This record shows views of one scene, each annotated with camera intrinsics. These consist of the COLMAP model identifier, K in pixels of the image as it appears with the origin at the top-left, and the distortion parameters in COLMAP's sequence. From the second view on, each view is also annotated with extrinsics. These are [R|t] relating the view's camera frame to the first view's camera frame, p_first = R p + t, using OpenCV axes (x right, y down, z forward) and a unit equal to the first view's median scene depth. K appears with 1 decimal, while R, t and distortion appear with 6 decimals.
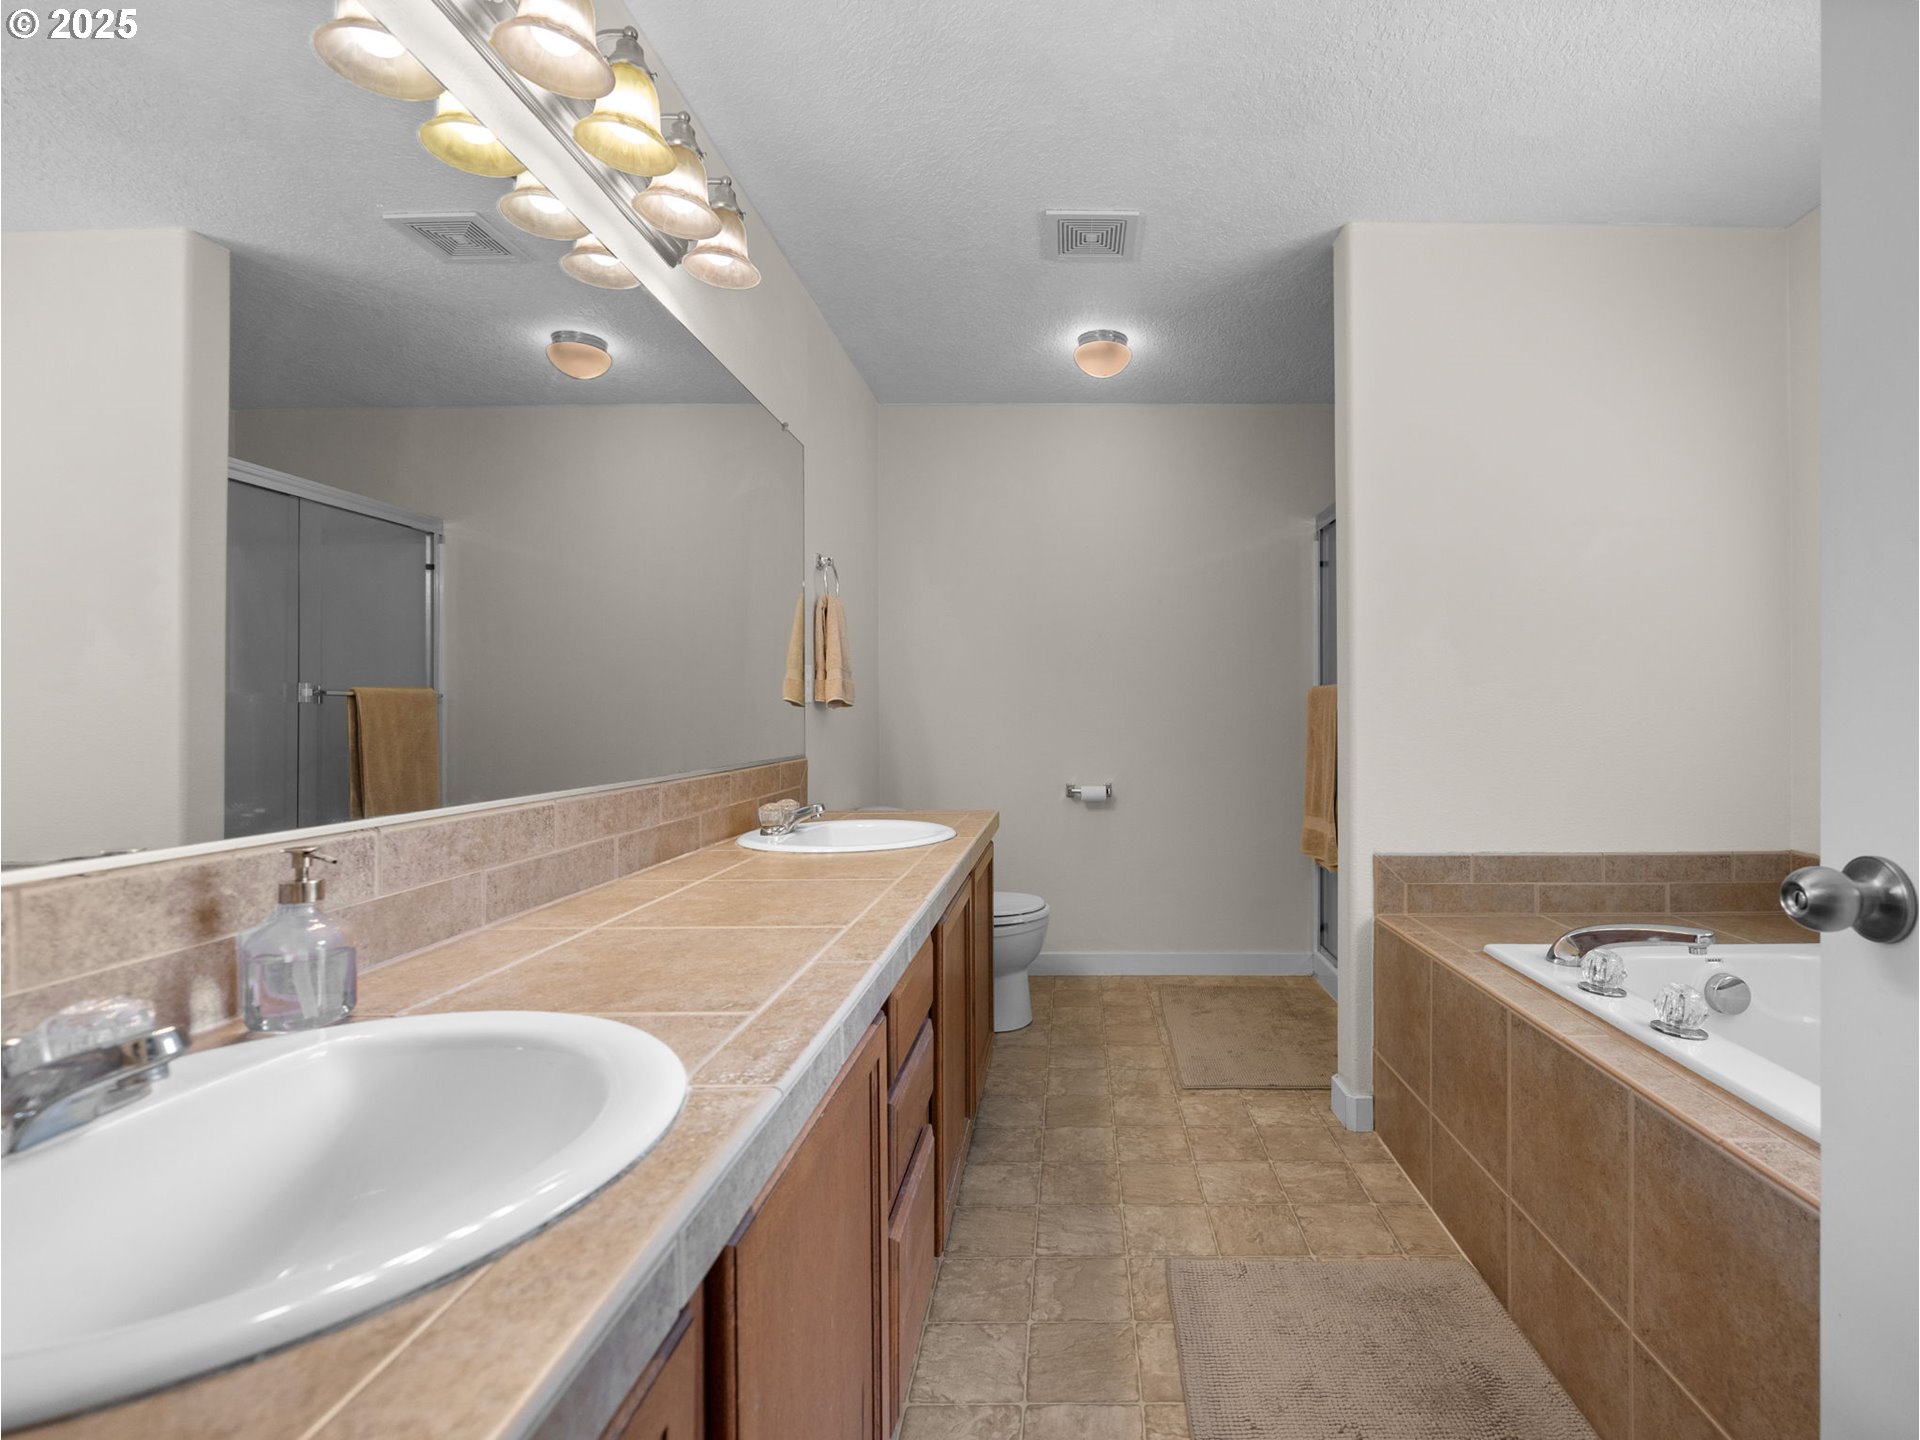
lens RADIAL K [[925.3, 0, 958.7], [0, 925.3, 711.9], [0, 0, 1]] dist [0.001214, 0.000335]
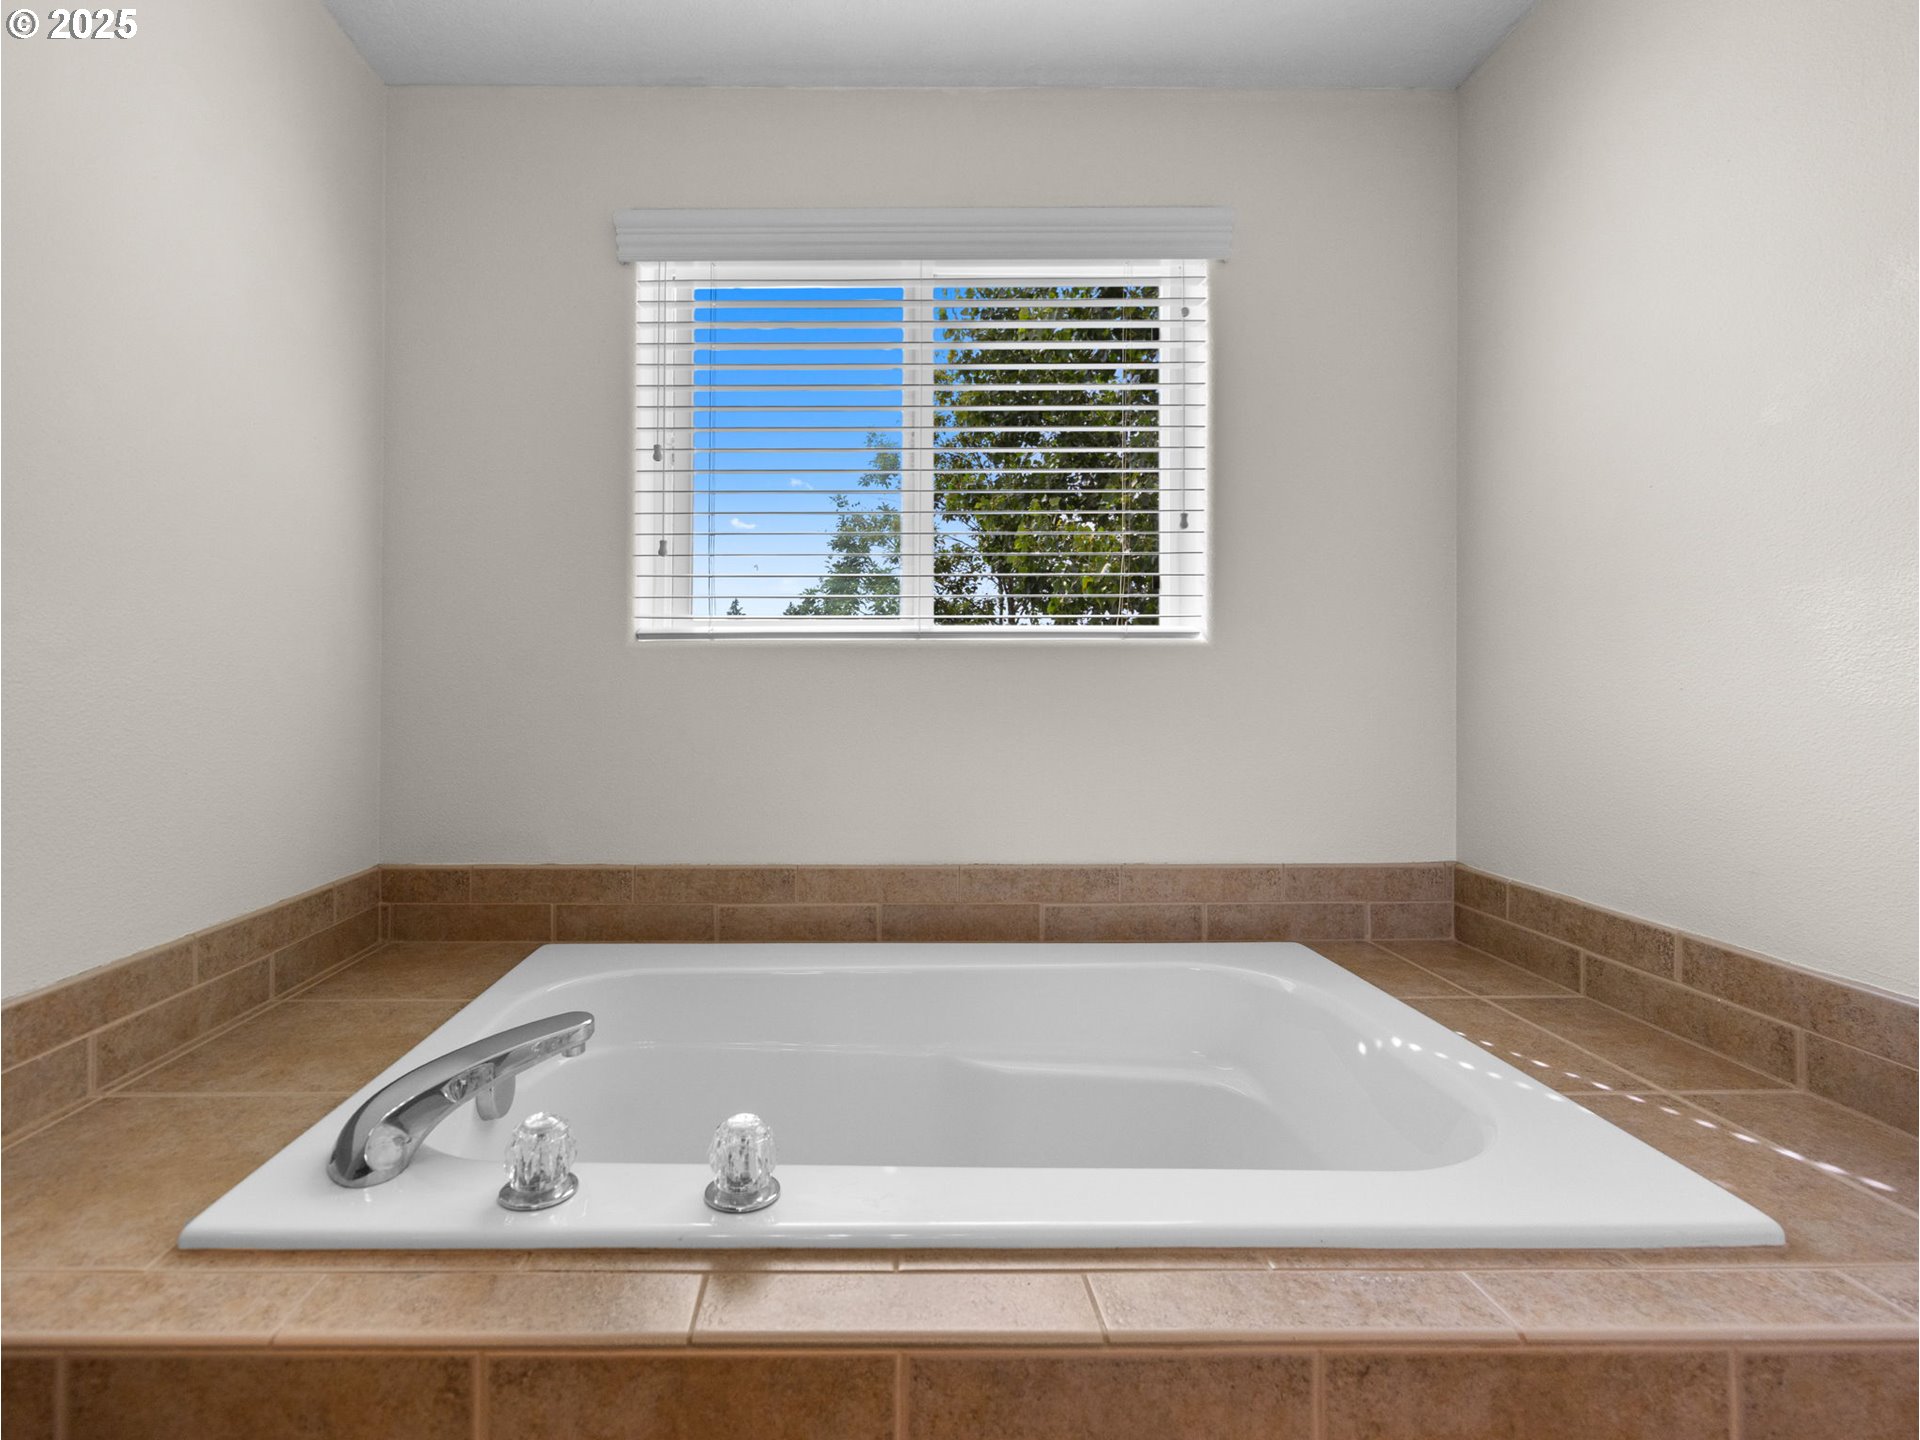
lens RADIAL K [[925.3, 0, 958.7], [0, 925.3, 711.9], [0, 0, 1]] dist [0.001214, 0.000335]
pose [[-0.118255, -0.012546, 0.992904, 0.148592], [-0.004184, 0.999918, 0.012136, 0.022490], [-0.992974, -0.002720, -0.118298, 0.797671]]
